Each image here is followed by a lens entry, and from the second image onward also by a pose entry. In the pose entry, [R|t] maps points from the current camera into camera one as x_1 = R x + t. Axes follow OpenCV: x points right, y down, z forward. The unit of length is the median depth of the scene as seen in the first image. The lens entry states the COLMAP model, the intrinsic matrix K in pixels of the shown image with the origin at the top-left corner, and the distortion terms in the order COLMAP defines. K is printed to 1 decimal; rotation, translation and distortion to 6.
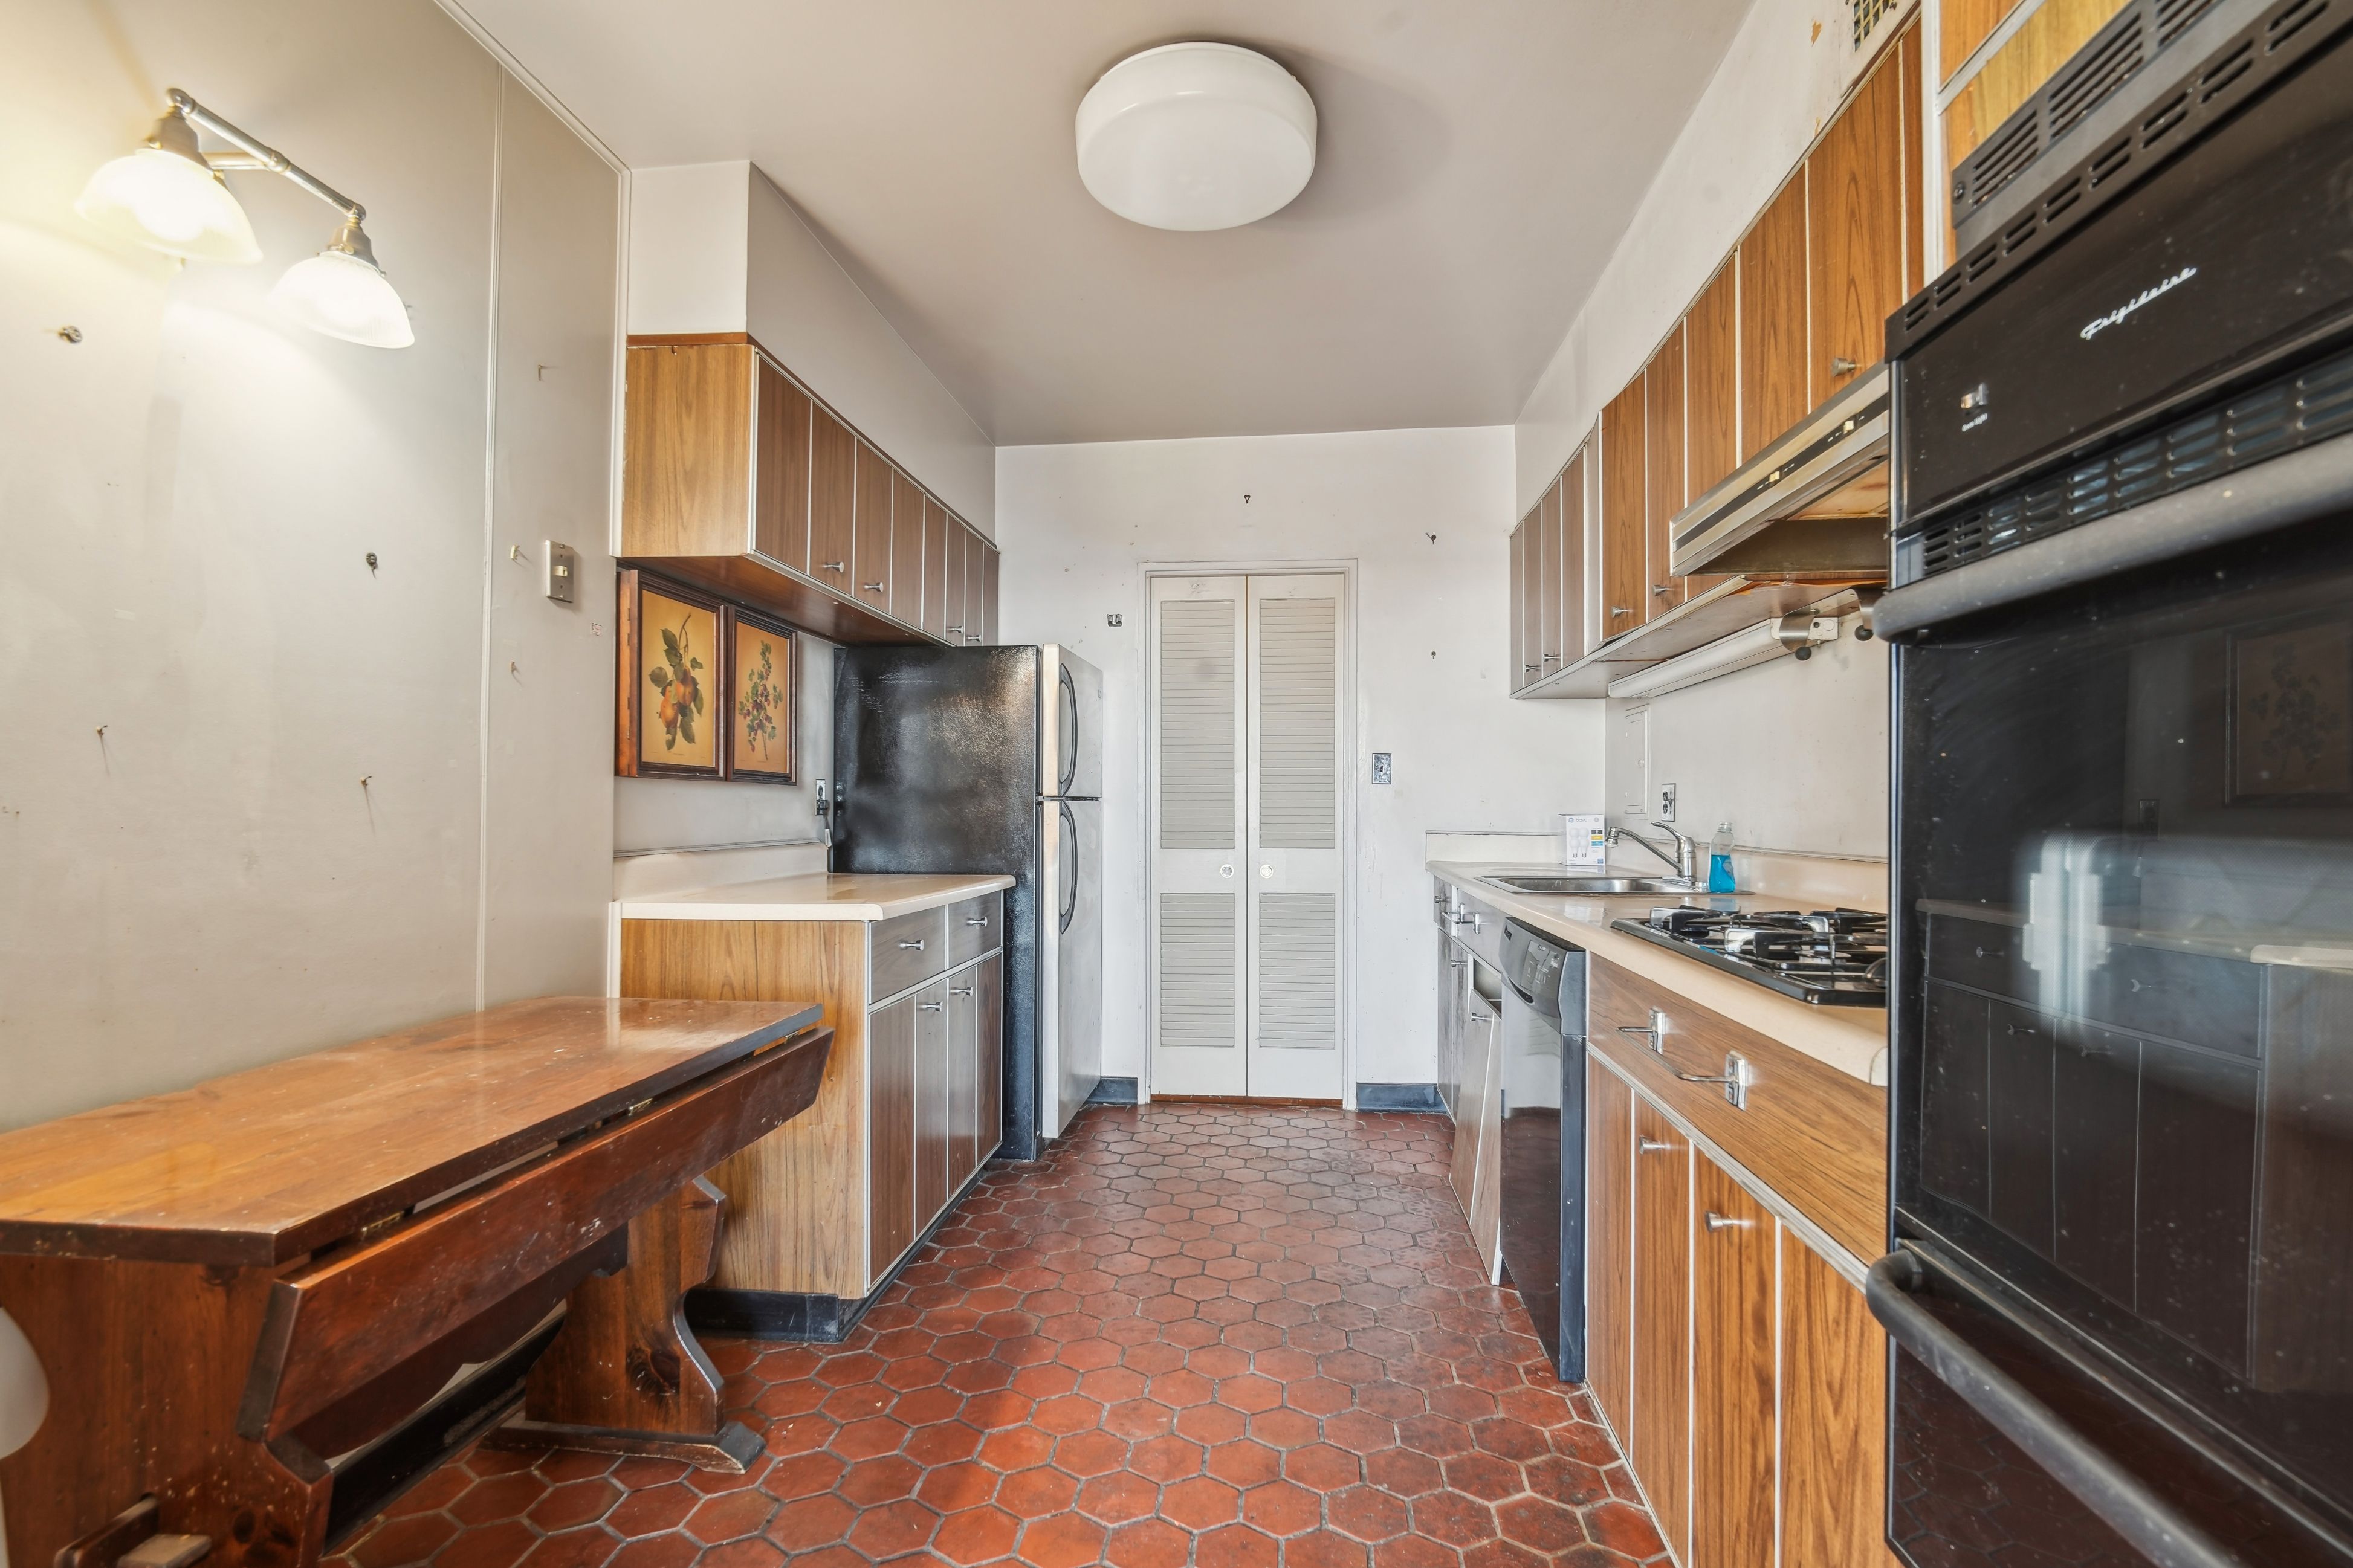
lens RADIAL K [[1099.4, 0, 1175.6], [0, 1099.4, 790.7], [0, 0, 1]] dist [-0.005480, -0.001029]
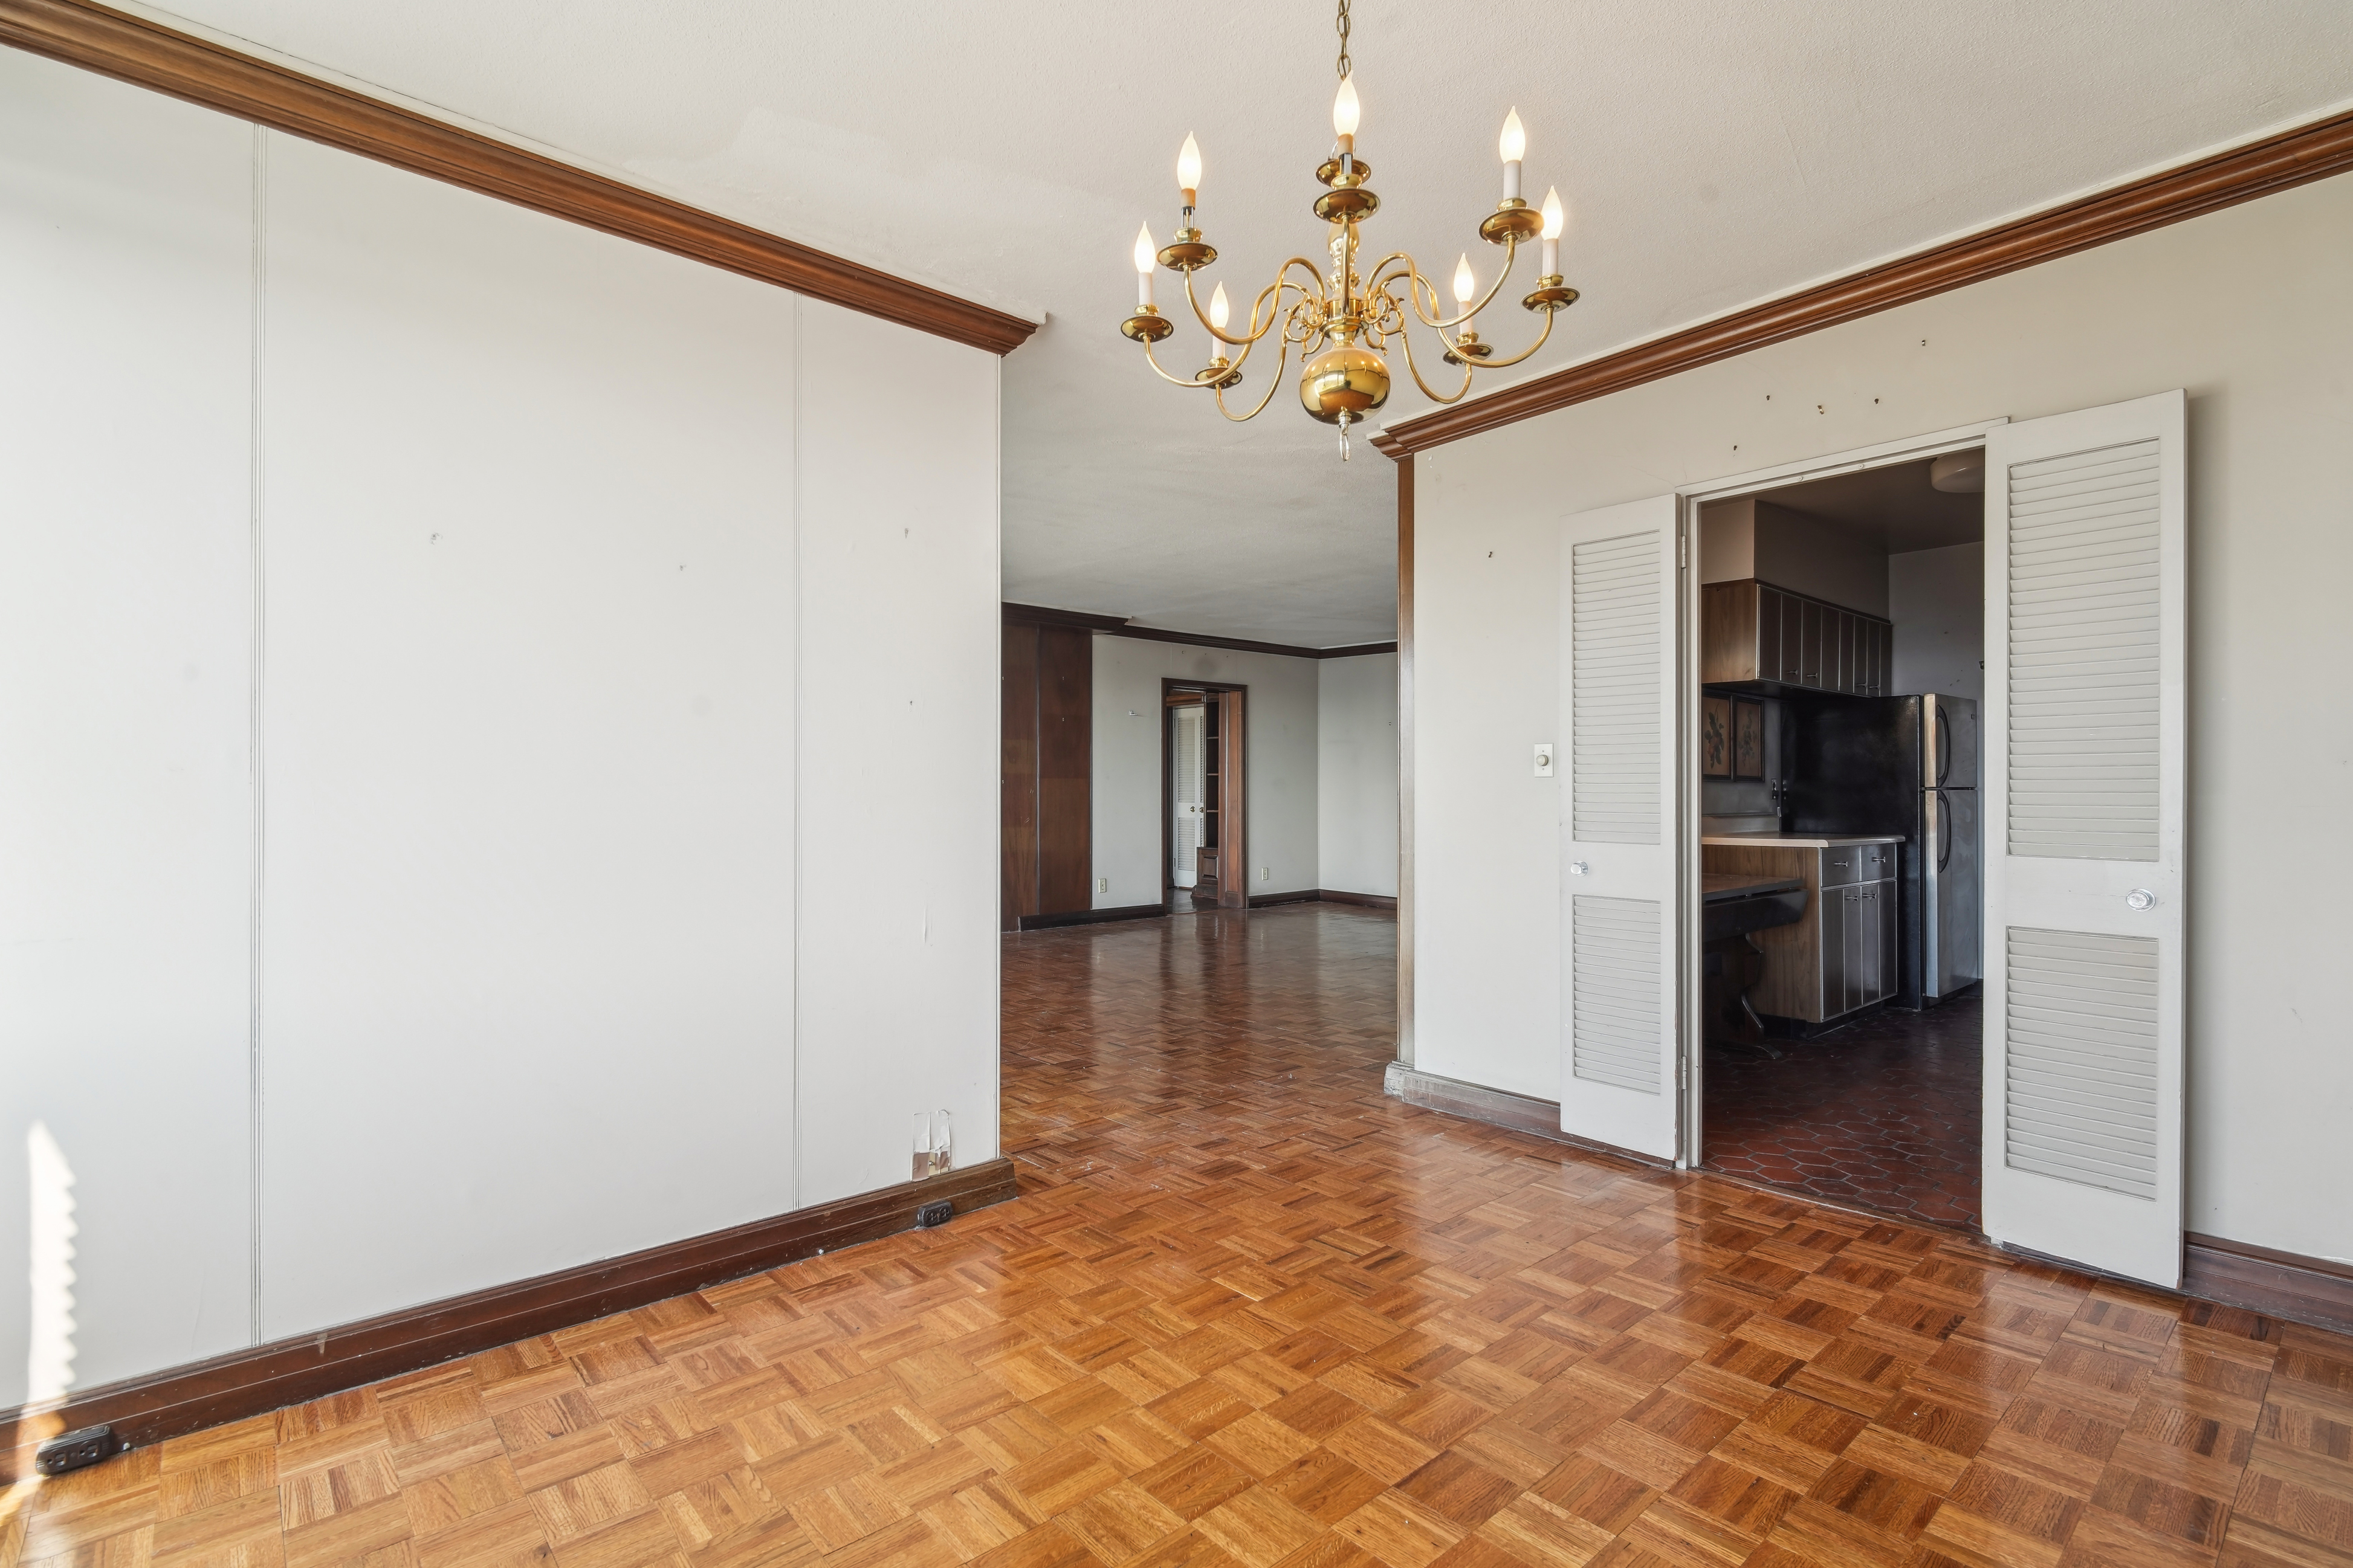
lens RADIAL K [[1099.4, 0, 1175.0], [0, 1099.4, 793.2], [0, 0, 1]] dist [-0.005480, -0.001029]
pose [[0.737127, -0.008553, -0.675700, 0.162903], [0.012379, 0.999923, 0.000847, -0.001755], [0.675641, -0.008989, 0.737176, -0.980423]]
